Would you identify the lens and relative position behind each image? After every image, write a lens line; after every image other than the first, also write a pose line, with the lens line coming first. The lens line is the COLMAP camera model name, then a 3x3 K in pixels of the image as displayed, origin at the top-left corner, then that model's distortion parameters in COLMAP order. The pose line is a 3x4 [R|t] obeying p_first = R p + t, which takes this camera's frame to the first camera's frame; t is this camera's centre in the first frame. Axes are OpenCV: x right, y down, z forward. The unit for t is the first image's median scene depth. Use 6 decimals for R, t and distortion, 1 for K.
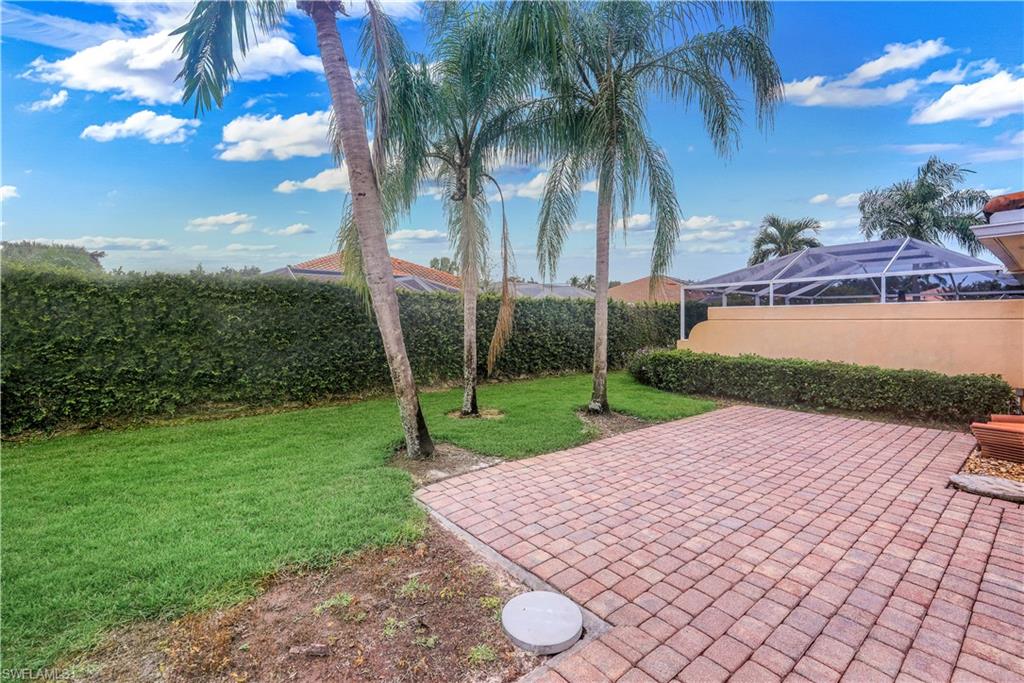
lens RADIAL K [[439.1, 0, 514.4], [0, 439.1, 339.4], [0, 0, 1]] dist [0.002713, 0.000271]
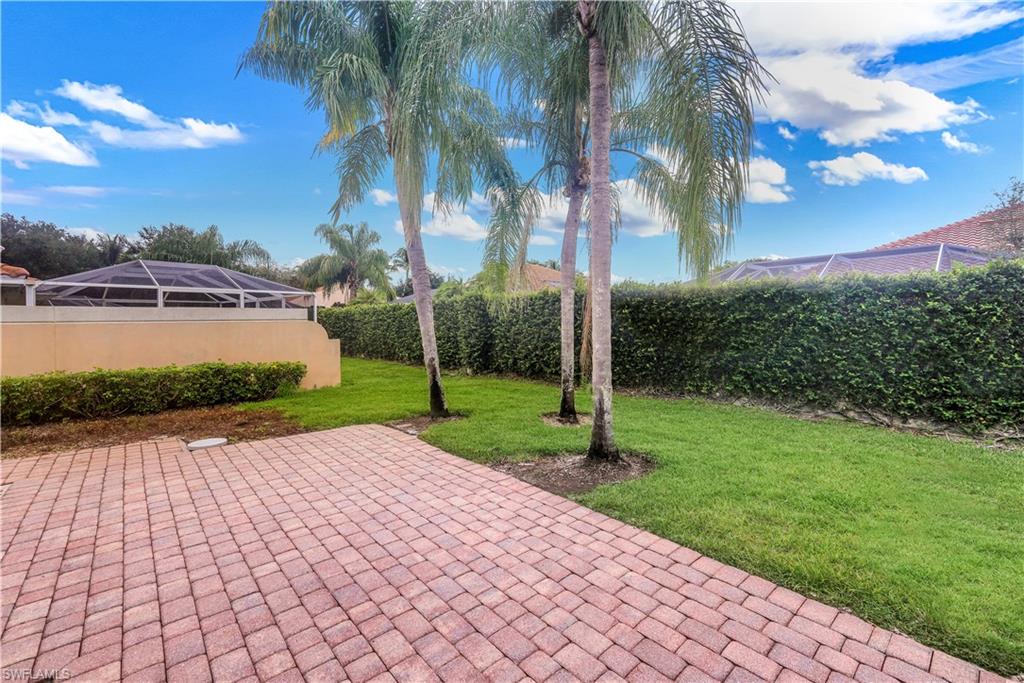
lens RADIAL K [[439.1, 0, 509.4], [0, 439.1, 339.2], [0, 0, 1]] dist [0.002713, 0.000271]
pose [[0.041203, 0.048350, -0.997980, 1.110903], [-0.033235, 0.998342, 0.046995, -0.050765], [0.998598, 0.031232, 0.042741, 1.114029]]
